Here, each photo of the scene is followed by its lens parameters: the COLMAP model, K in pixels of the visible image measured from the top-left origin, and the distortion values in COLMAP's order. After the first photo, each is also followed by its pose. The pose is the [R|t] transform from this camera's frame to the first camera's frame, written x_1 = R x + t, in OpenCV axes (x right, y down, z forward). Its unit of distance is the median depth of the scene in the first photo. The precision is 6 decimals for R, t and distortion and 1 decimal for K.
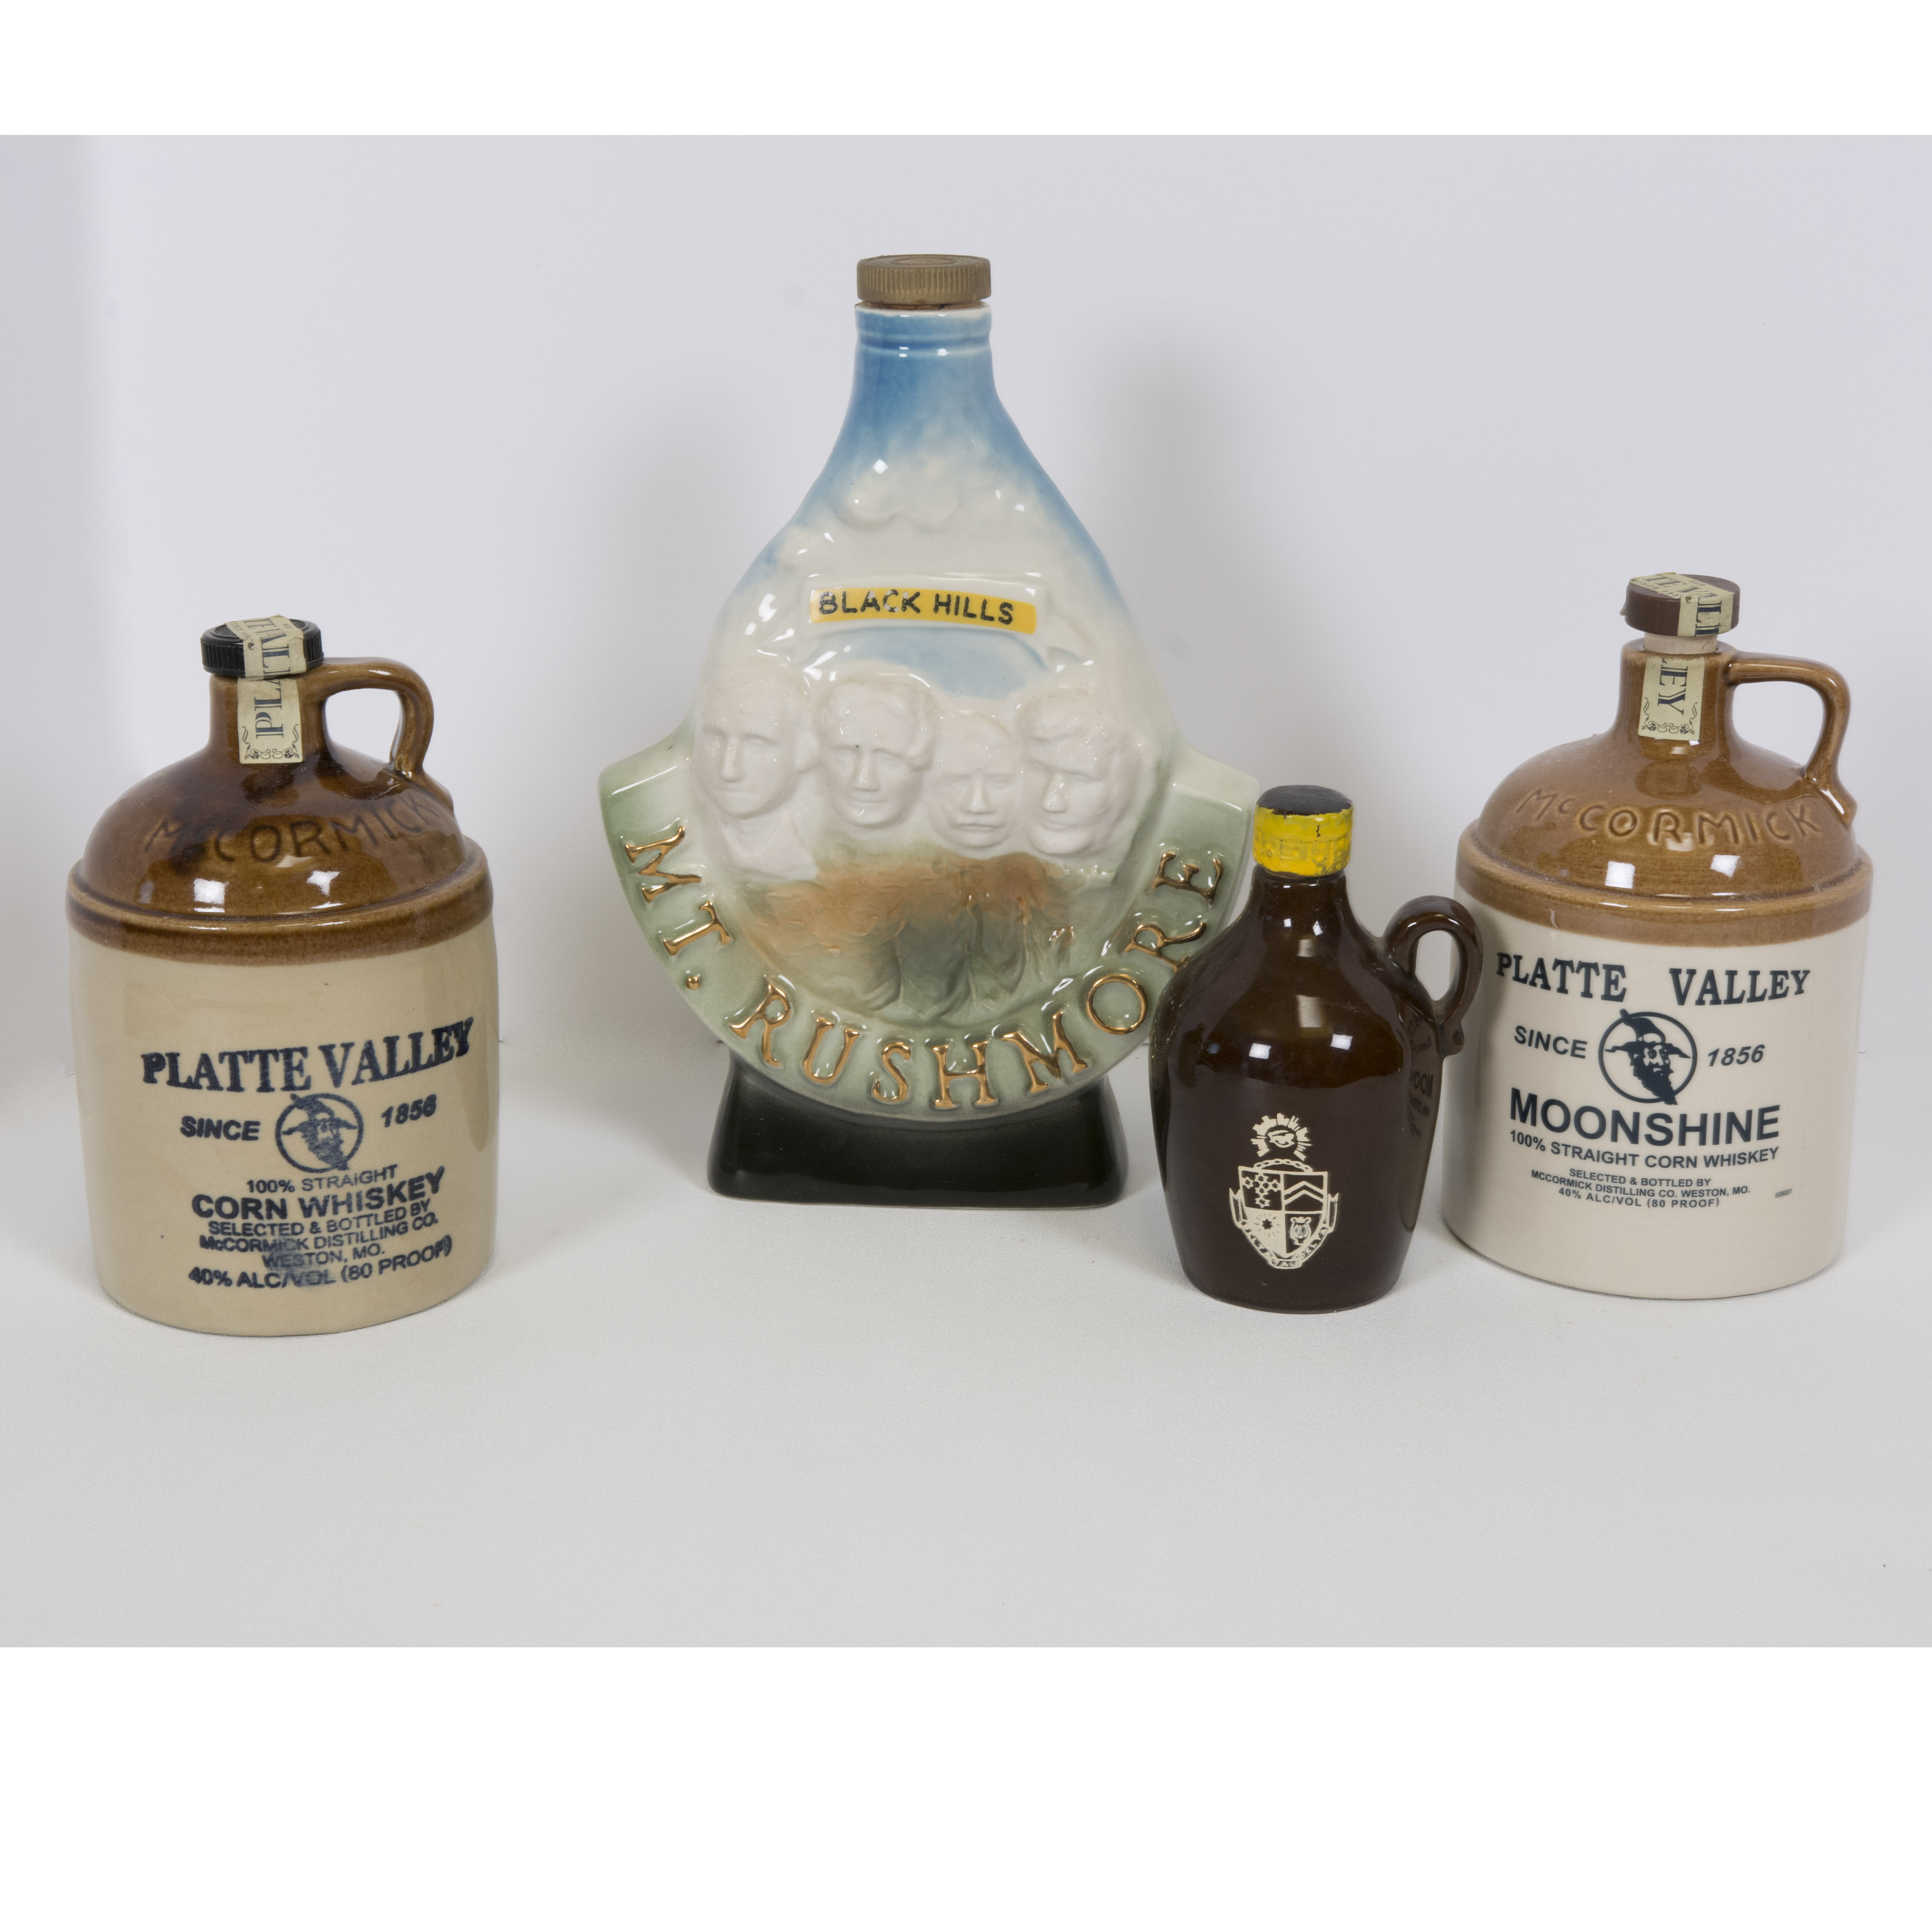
lens RADIAL K [[3232.7, 0, 959.3], [0, 3232.7, 965.7], [0, 0, 1]] dist [0.011215, 0.000000]
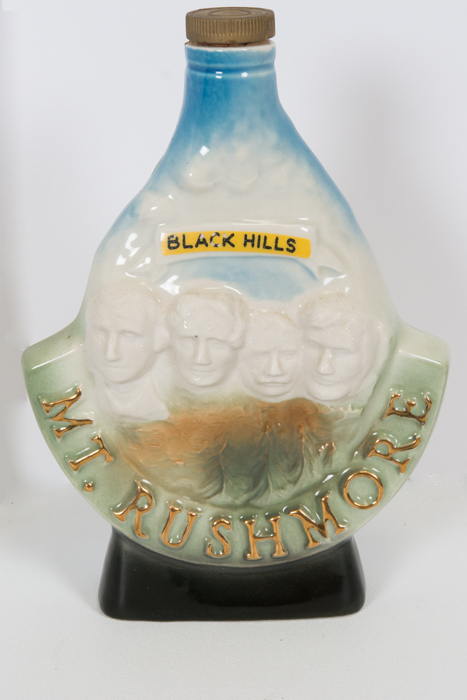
lens RADIAL K [[1403.8, 0, 235.2], [0, 1403.8, 350.3], [0, 0, 1]] dist [-0.017040, 0.000000]
pose [[0.996125, -0.037429, 0.079591, -0.063510], [0.034821, 0.998818, 0.033904, -0.080045], [-0.080766, -0.031001, 0.996251, 0.330231]]
